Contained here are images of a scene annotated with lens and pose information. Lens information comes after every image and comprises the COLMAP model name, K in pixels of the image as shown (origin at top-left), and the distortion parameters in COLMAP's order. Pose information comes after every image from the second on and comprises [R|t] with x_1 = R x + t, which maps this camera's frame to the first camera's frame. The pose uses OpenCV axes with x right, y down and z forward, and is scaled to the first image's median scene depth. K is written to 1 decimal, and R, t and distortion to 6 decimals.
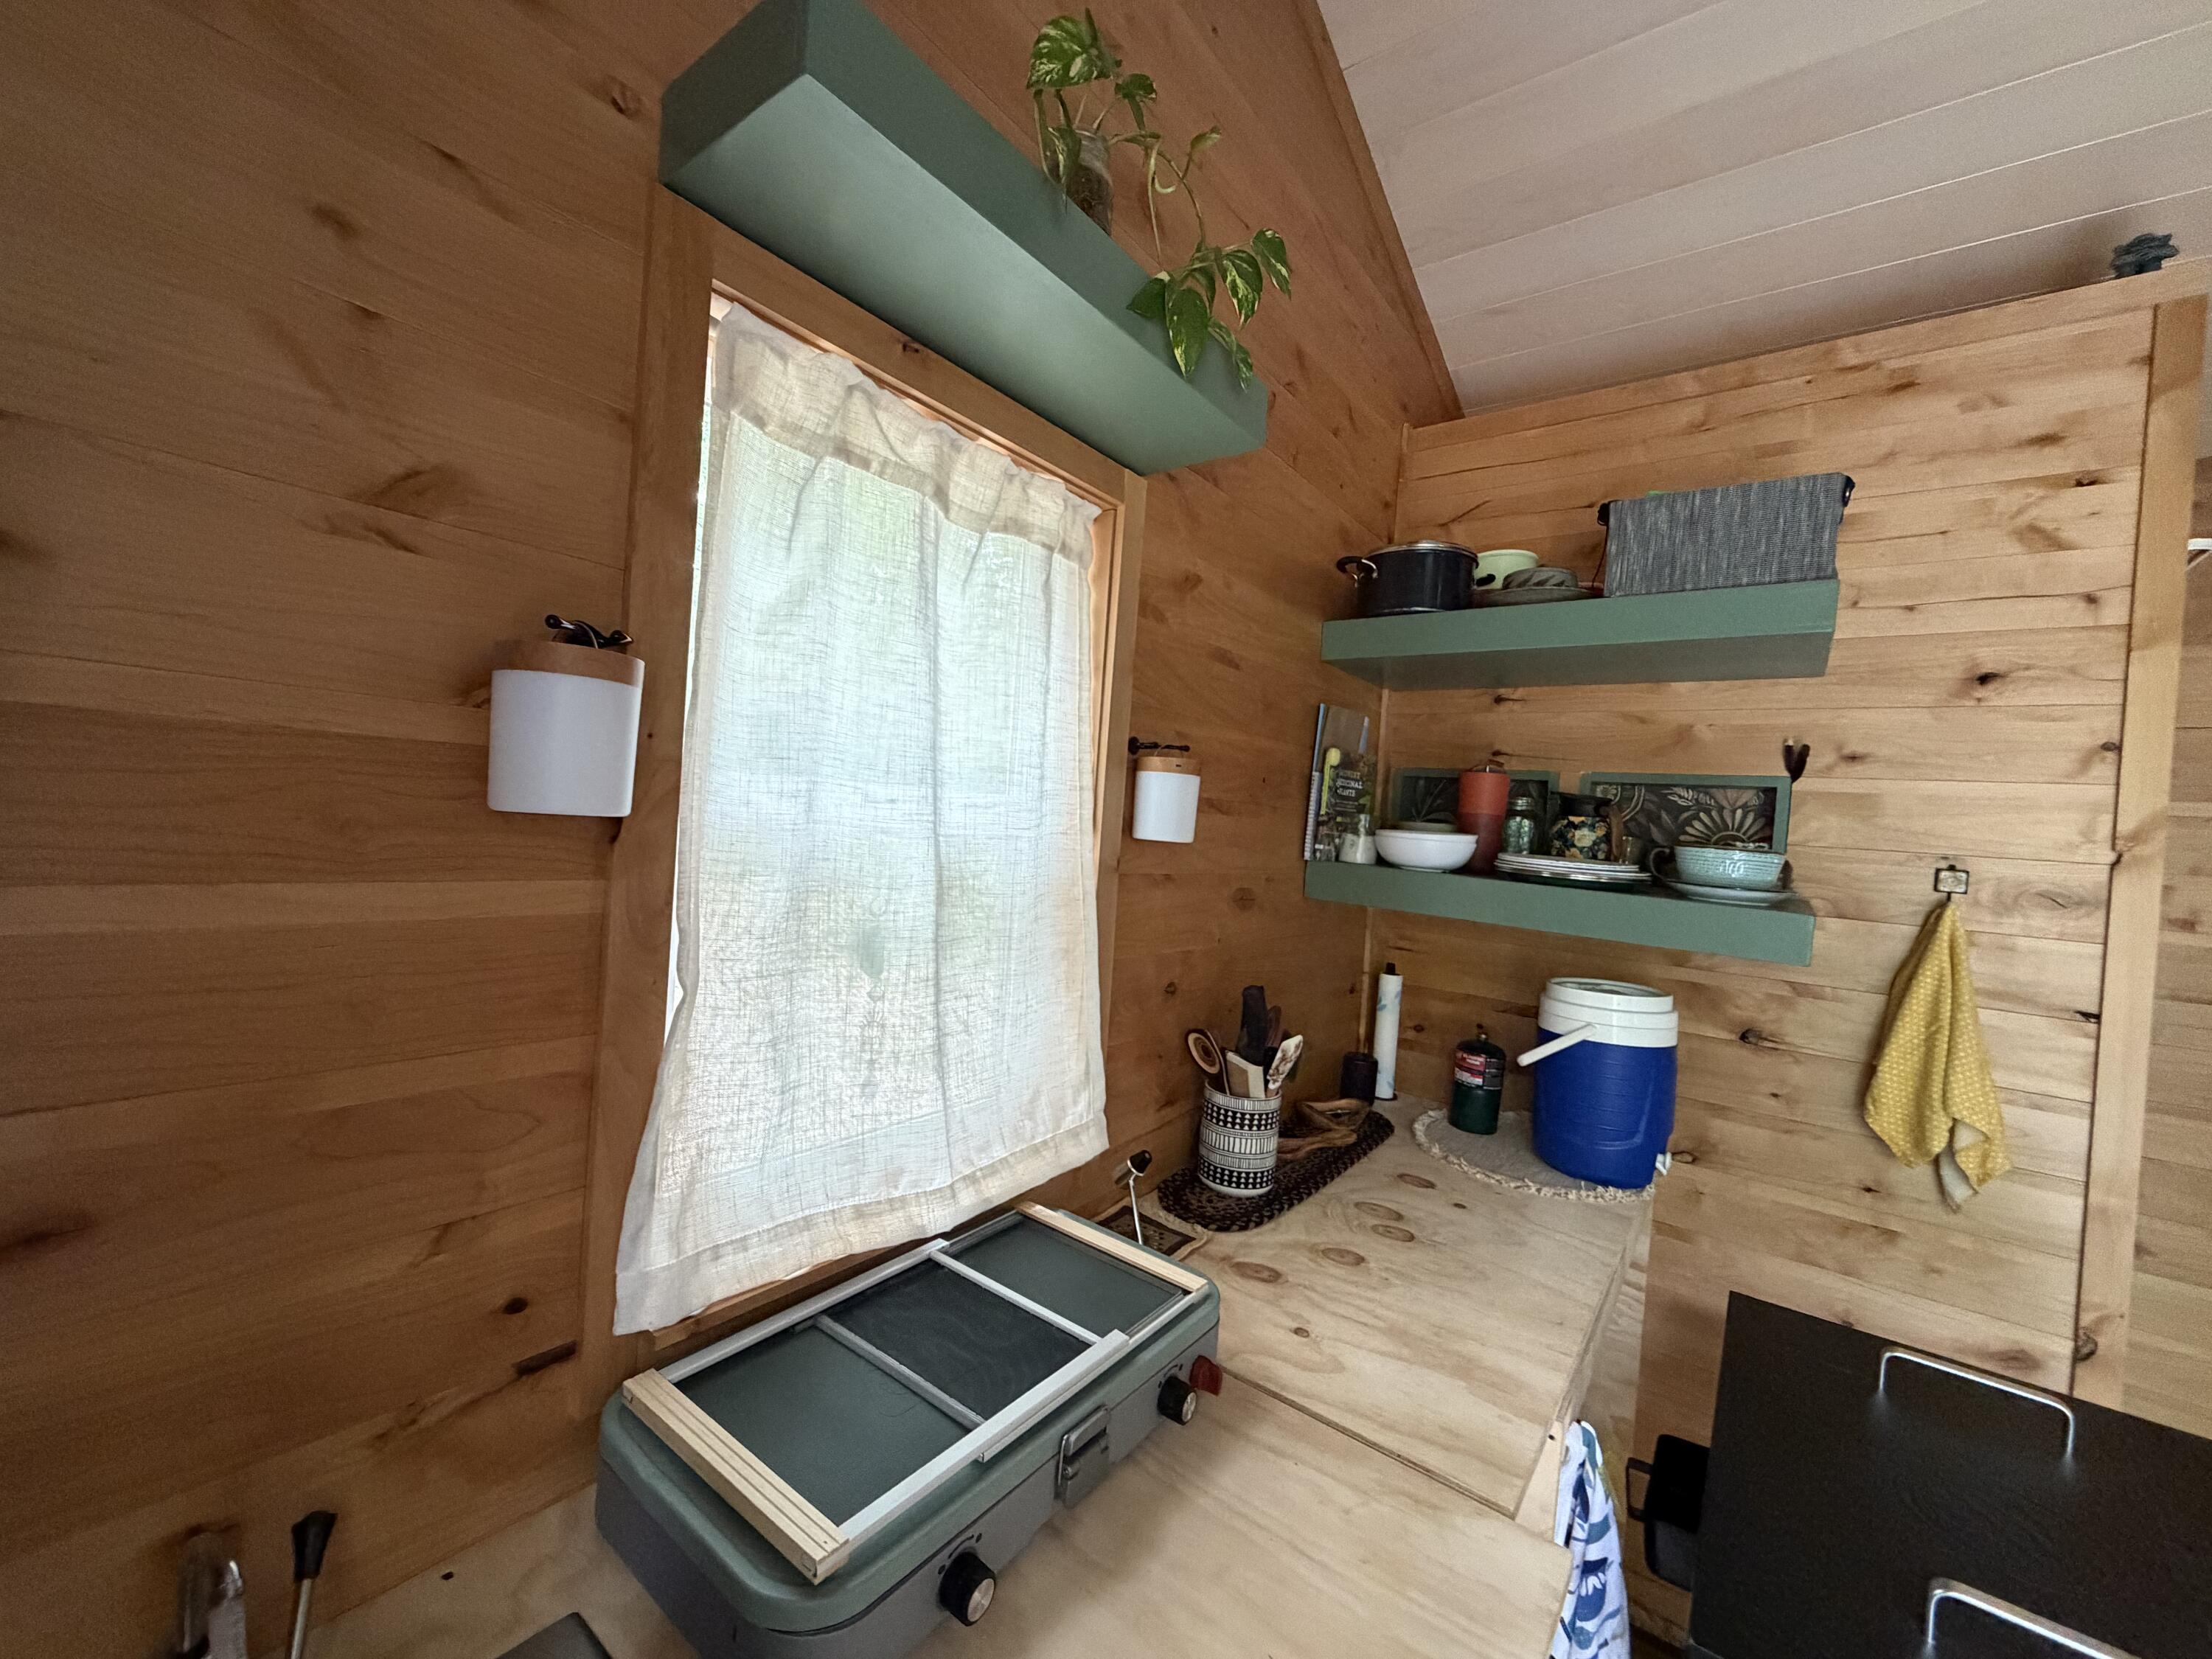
lens RADIAL K [[881.0, 0, 1102.5], [0, 881.0, 831.5], [0, 0, 1]] dist [0.000951, -0.000257]
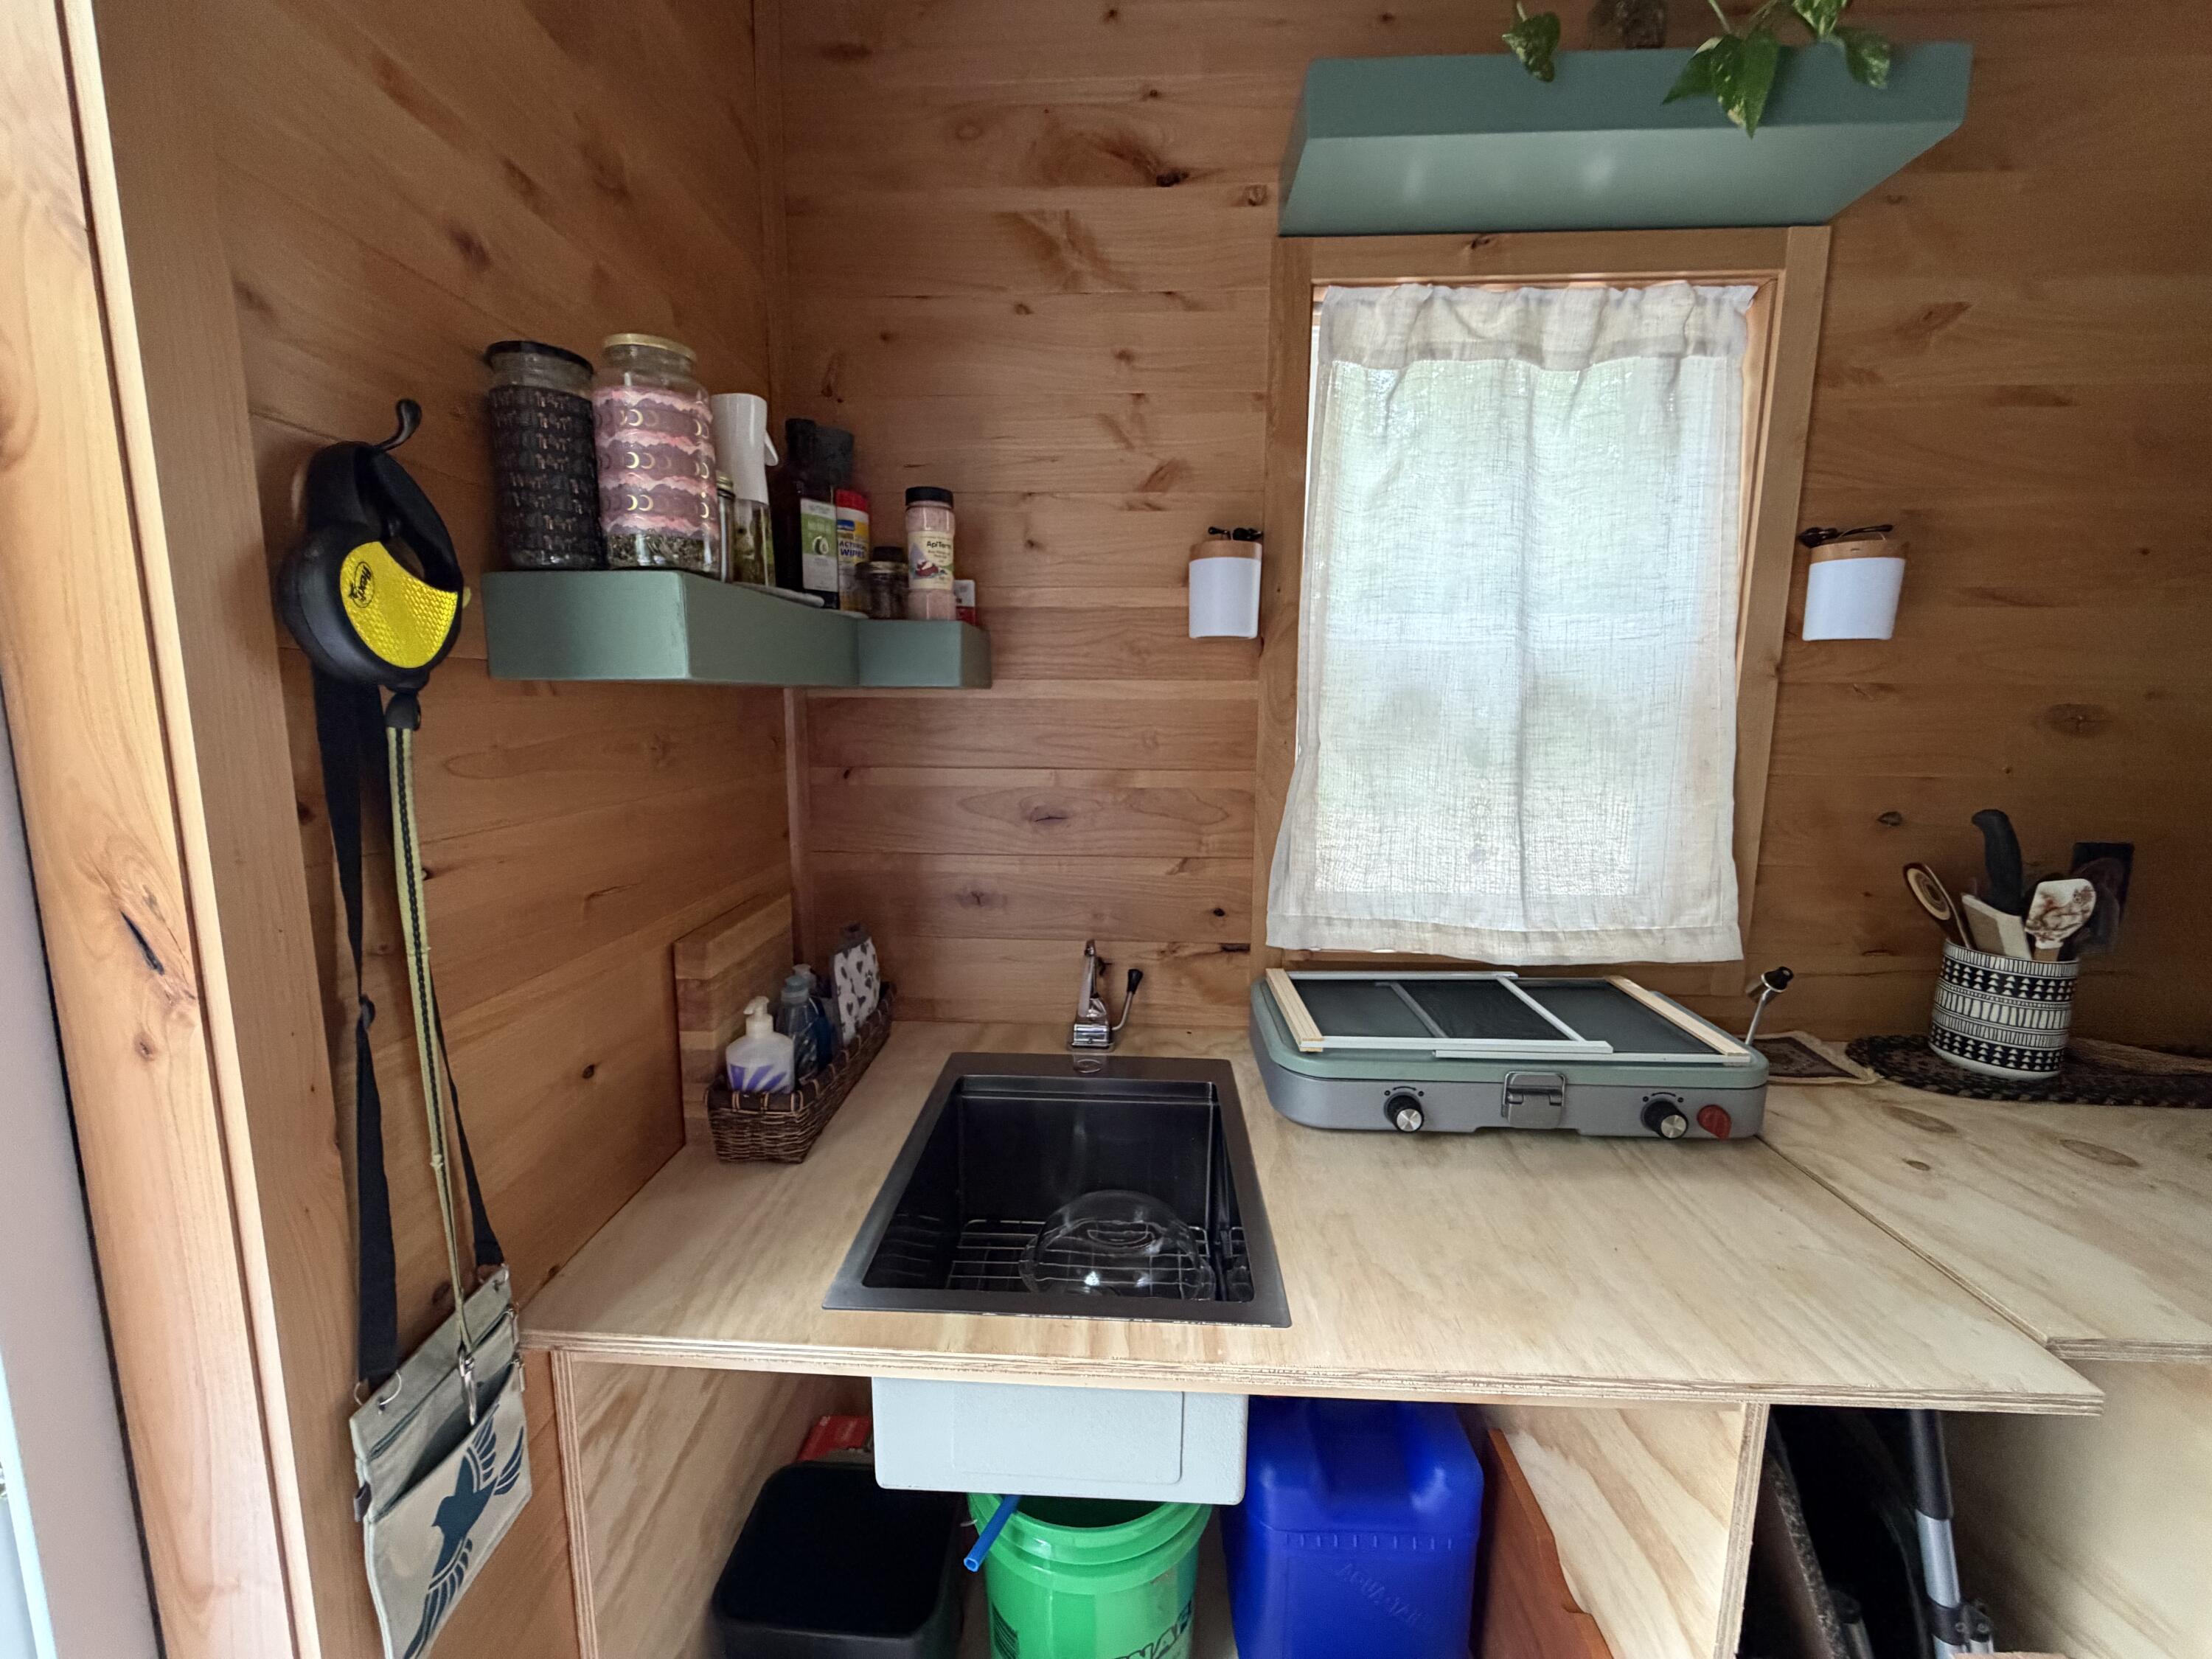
lens RADIAL K [[881.0, 0, 1097.5], [0, 881.0, 824.7], [0, 0, 1]] dist [0.000951, -0.000257]
pose [[0.573895, 0.052139, -0.817267, 0.463091], [0.025642, 0.996338, 0.081570, 0.129683], [0.818527, -0.067769, 0.570456, -0.171483]]
